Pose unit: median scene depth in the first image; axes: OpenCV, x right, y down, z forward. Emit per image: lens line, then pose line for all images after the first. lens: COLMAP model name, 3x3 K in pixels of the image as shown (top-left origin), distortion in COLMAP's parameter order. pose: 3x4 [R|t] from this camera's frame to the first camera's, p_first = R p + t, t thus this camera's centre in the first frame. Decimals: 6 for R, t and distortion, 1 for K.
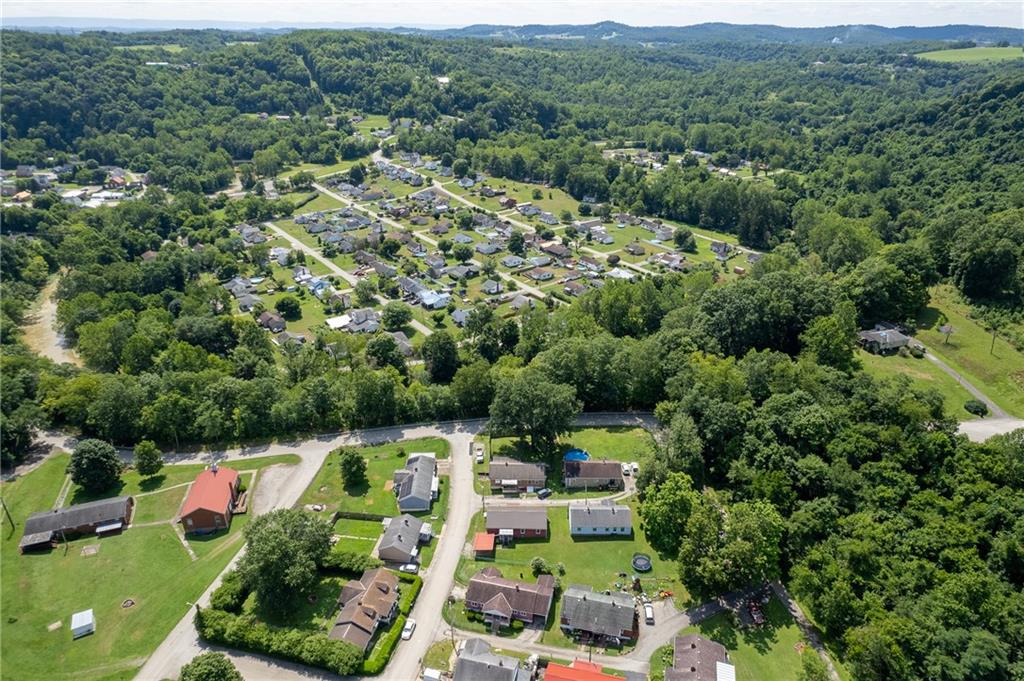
lens RADIAL K [[647.1, 0, 514.1], [0, 647.1, 340.7], [0, 0, 1]] dist [-0.053808, 0.047809]
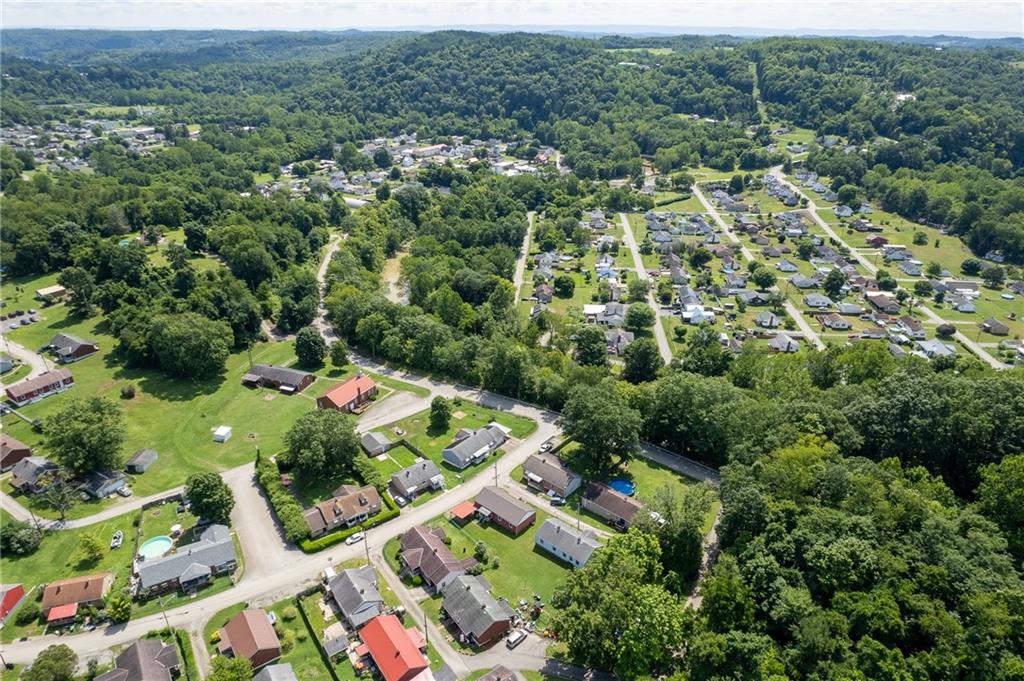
lens RADIAL K [[647.1, 0, 522.2], [0, 647.1, 345.8], [0, 0, 1]] dist [-0.053808, 0.047809]
pose [[0.767557, 0.286864, -0.573206, 0.178348], [-0.288168, 0.953230, 0.091174, -0.023419], [0.572551, 0.095198, 0.814323, 0.048964]]
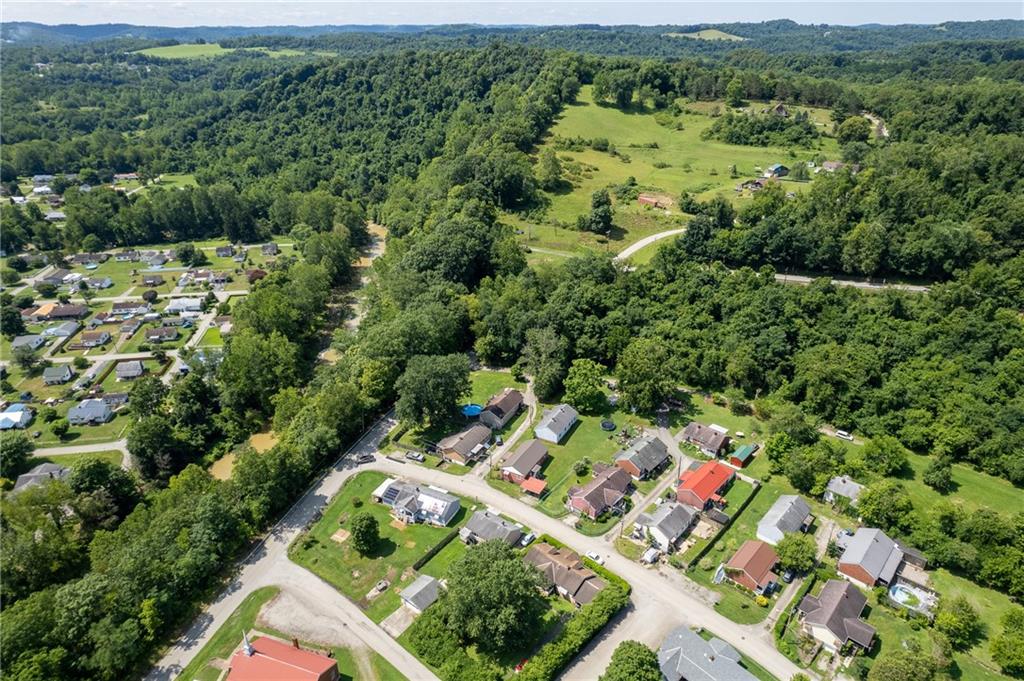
lens RADIAL K [[647.1, 0, 515.1], [0, 647.1, 346.6], [0, 0, 1]] dist [-0.053808, 0.047809]
pose [[0.481248, -0.397877, 0.781085, -0.267186], [0.391049, 0.894922, 0.214928, -0.049290], [-0.784526, 0.202009, 0.586269, 0.103440]]
